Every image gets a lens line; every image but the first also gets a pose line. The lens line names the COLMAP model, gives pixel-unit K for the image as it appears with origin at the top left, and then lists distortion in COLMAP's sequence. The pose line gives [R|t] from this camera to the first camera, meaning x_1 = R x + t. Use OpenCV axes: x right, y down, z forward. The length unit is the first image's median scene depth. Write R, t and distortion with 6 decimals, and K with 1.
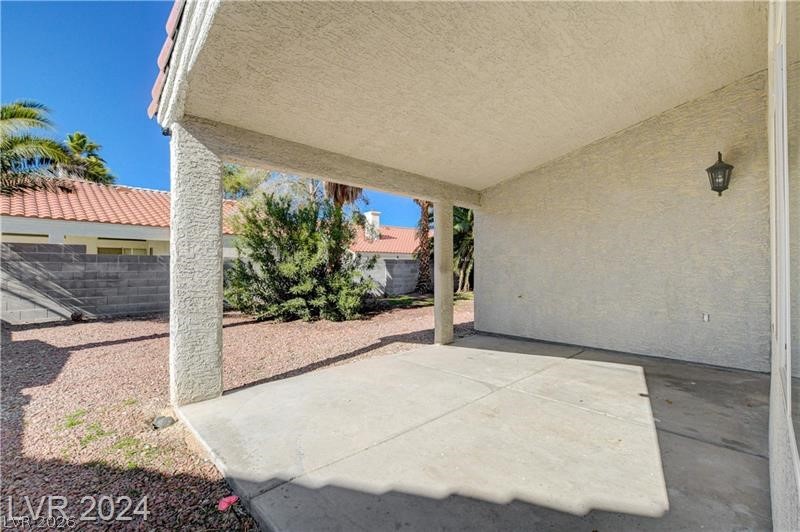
lens RADIAL K [[352.3, 0, 397.7], [0, 352.3, 264.5], [0, 0, 1]] dist [-0.031579, 0.008021]
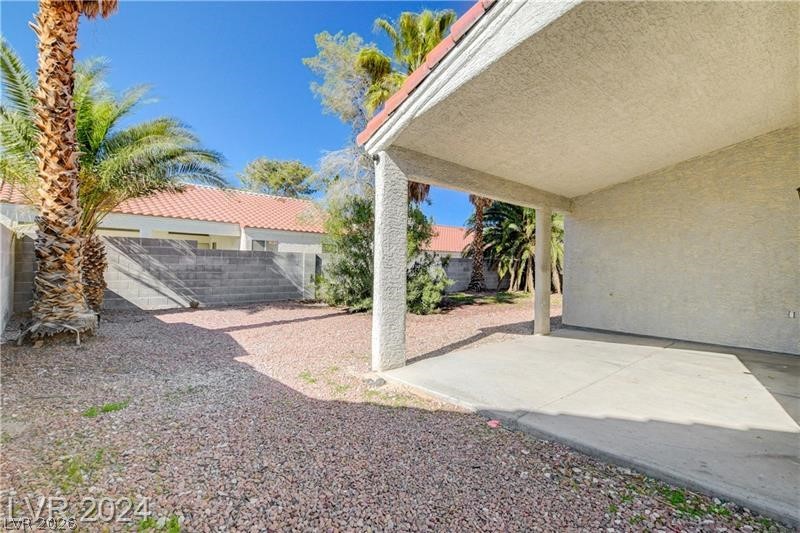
lens RADIAL K [[368.2, 0, 396.8], [0, 368.2, 264.7], [0, 0, 1]] dist [-0.038658, 0.006664]
pose [[0.998521, 0.019132, -0.050888, -0.340795], [-0.018765, 0.999794, 0.007690, 0.000164], [0.051024, -0.006724, 0.998675, -0.236259]]
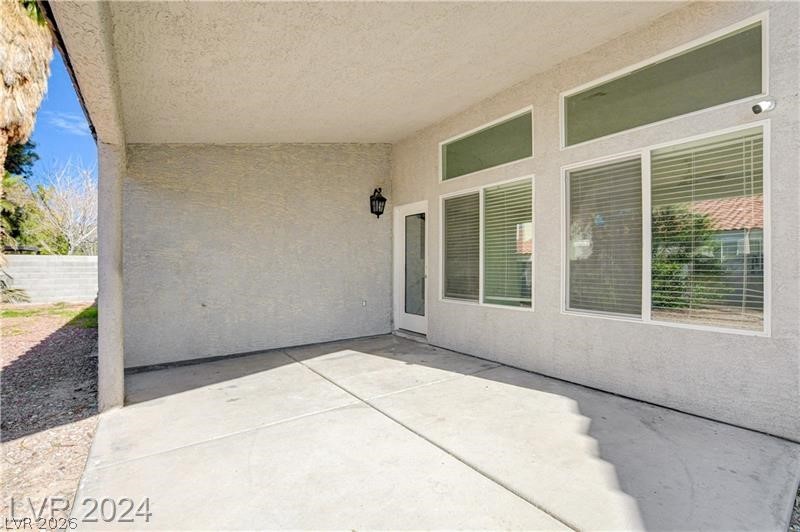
lens RADIAL K [[352.3, 0, 397.7], [0, 352.3, 264.5], [0, 0, 1]] dist [-0.031579, 0.008021]
pose [[0.114216, 0.010022, 0.993405, -0.434347], [-0.009858, 0.999911, -0.008954, 0.007957], [-0.993407, -0.008770, 0.114305, 0.615247]]
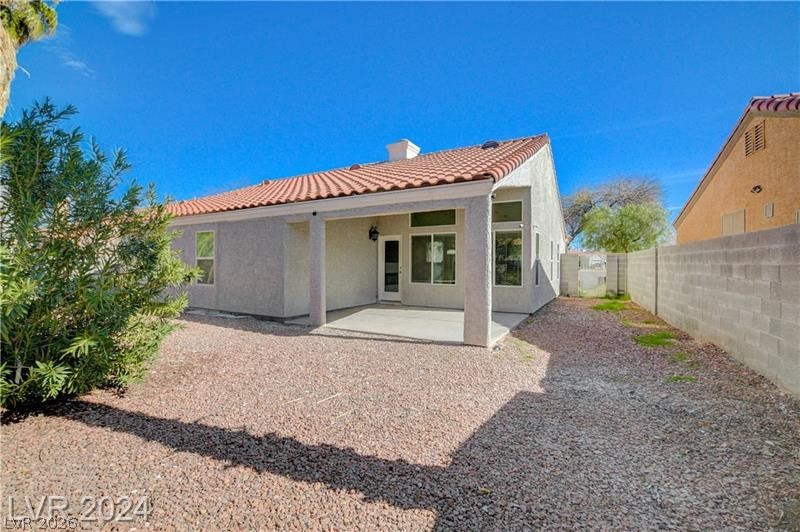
lens RADIAL K [[352.3, 0, 397.7], [0, 352.3, 264.5], [0, 0, 1]] dist [-0.031579, 0.008021]
pose [[-0.288806, -0.006140, 0.957368, -1.565488], [-0.007500, 0.999963, 0.004151, -0.026909], [-0.957358, -0.005981, -0.288841, 1.378956]]
